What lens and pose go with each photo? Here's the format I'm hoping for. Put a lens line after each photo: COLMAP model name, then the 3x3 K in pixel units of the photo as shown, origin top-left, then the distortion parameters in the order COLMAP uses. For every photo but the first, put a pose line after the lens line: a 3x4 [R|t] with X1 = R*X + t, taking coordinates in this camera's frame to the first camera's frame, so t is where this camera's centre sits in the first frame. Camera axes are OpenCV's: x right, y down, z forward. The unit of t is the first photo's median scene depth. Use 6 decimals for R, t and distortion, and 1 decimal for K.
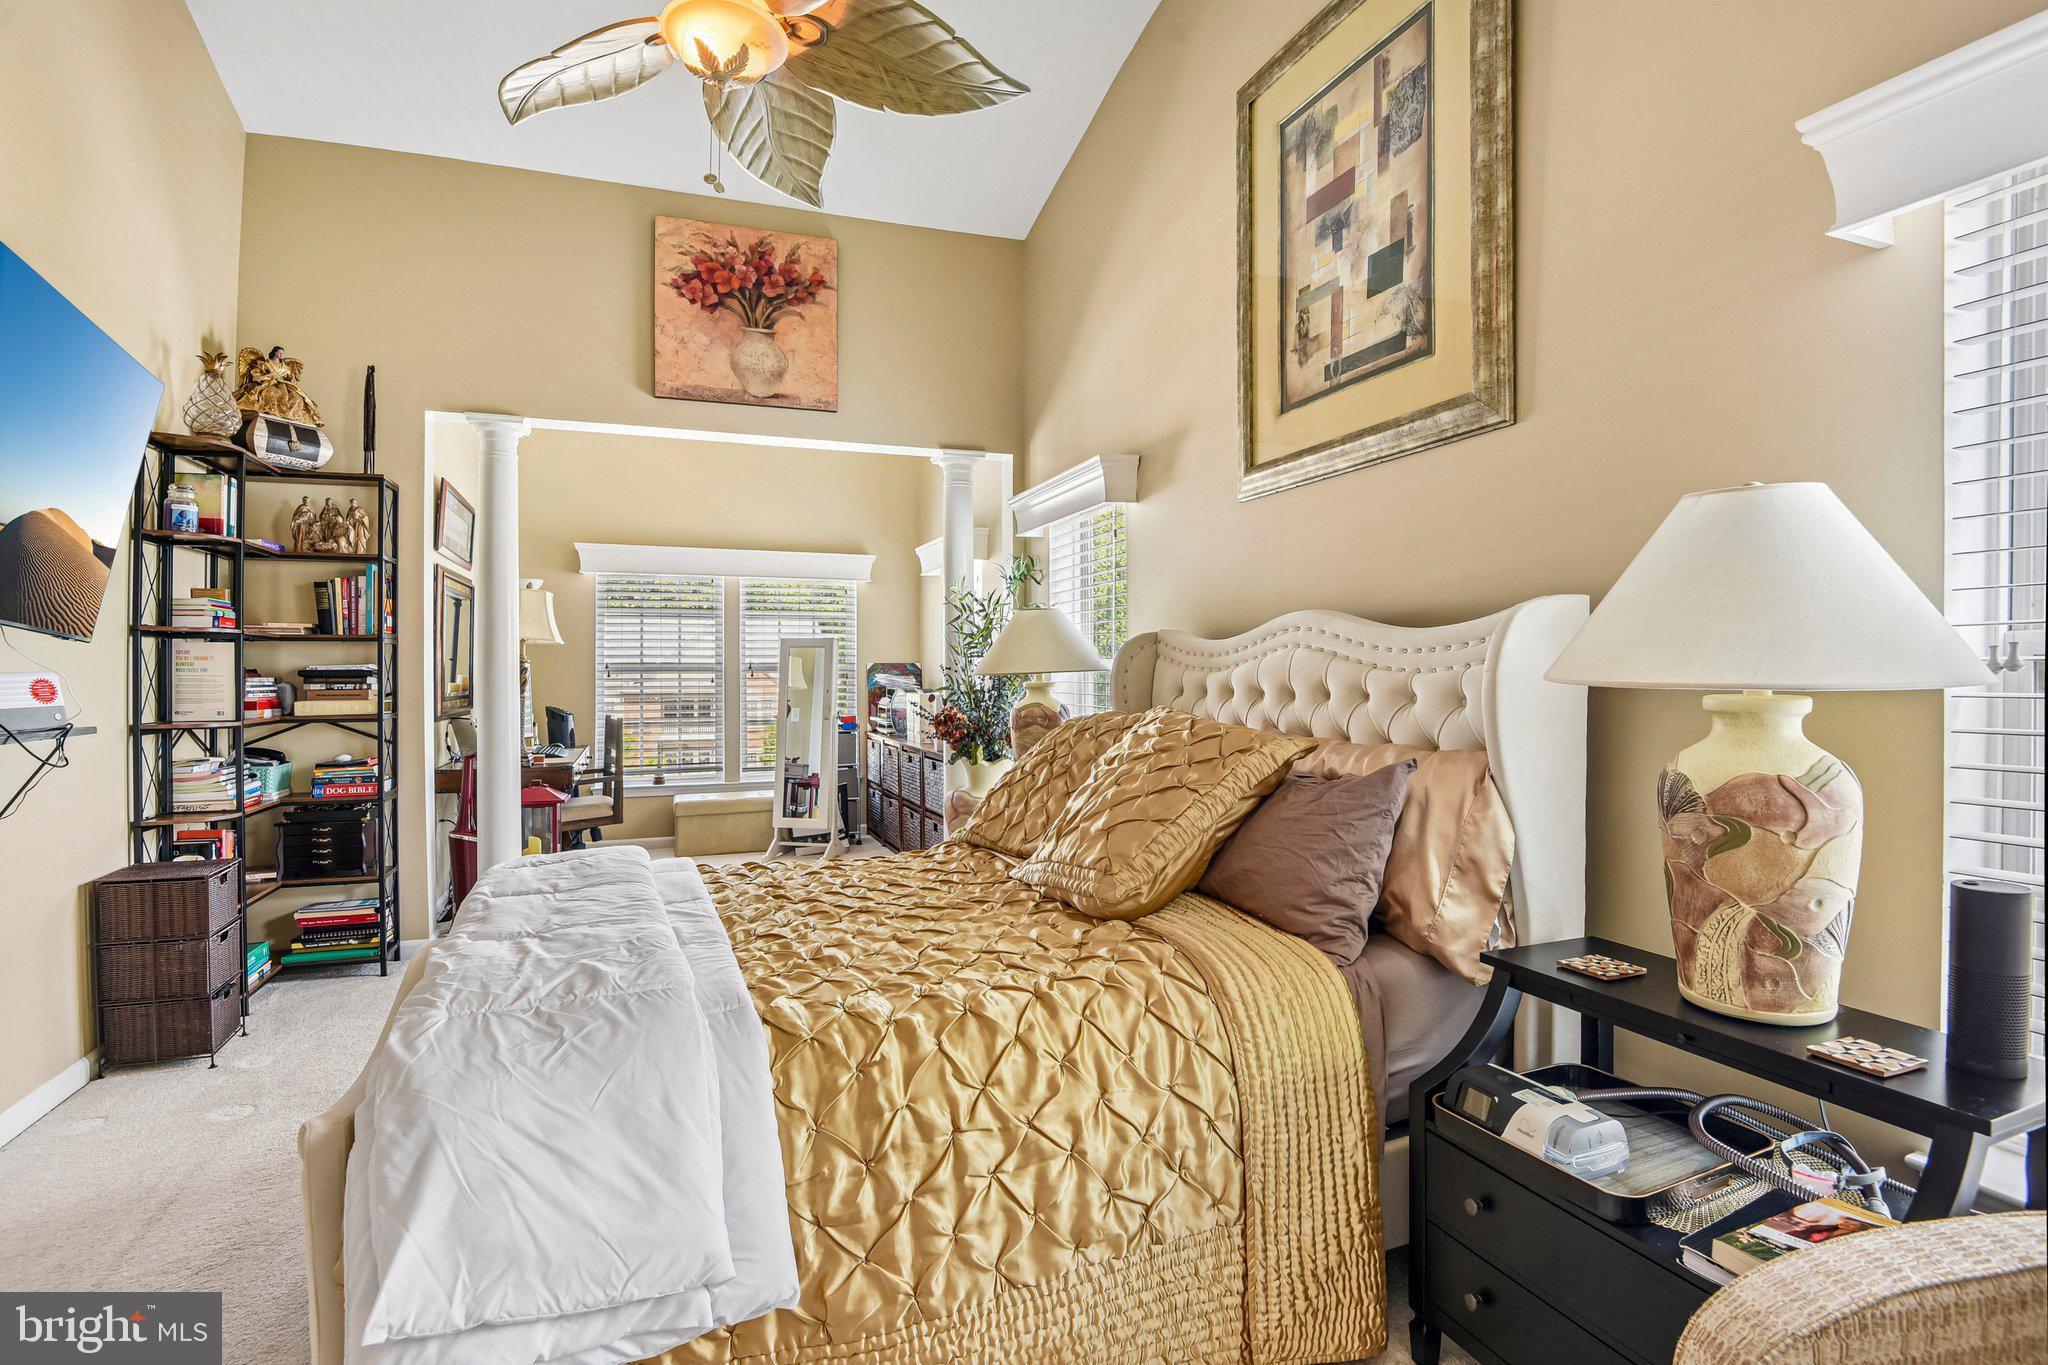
lens RADIAL K [[963.6, 0, 1034.4], [0, 963.6, 674.0], [0, 0, 1]] dist [-0.011945, -0.015700]
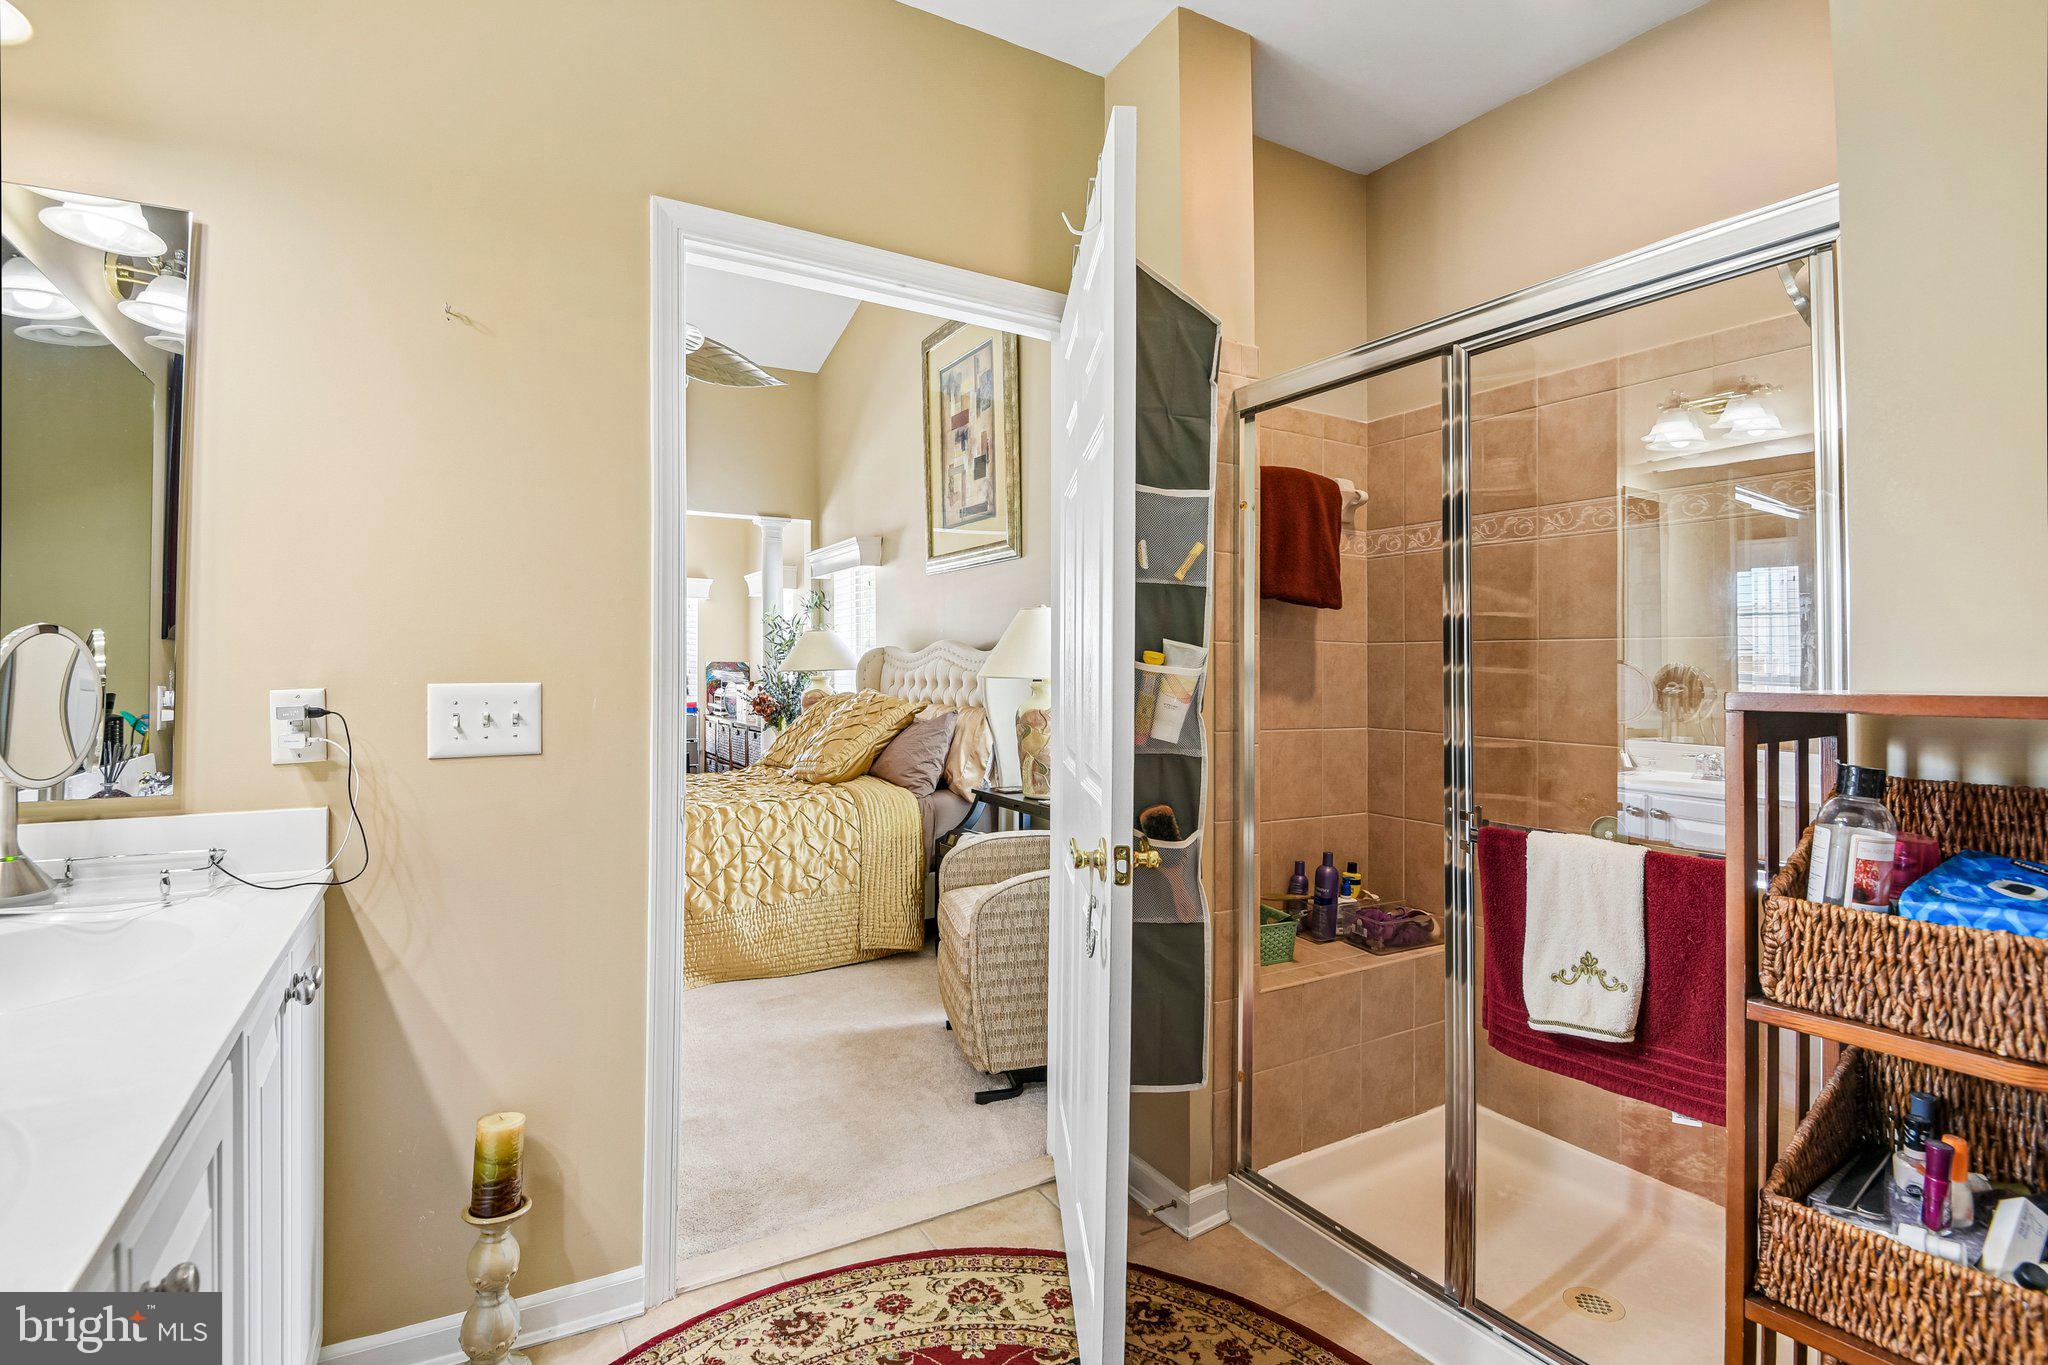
lens RADIAL K [[963.6, 0, 1018.9], [0, 963.6, 688.4], [0, 0, 1]] dist [-0.011945, -0.015700]
pose [[0.989611, 0.009444, 0.143463, 0.146224], [-0.011640, 0.999827, 0.014476, 0.001712], [-0.143301, -0.015996, 0.989550, -0.873207]]
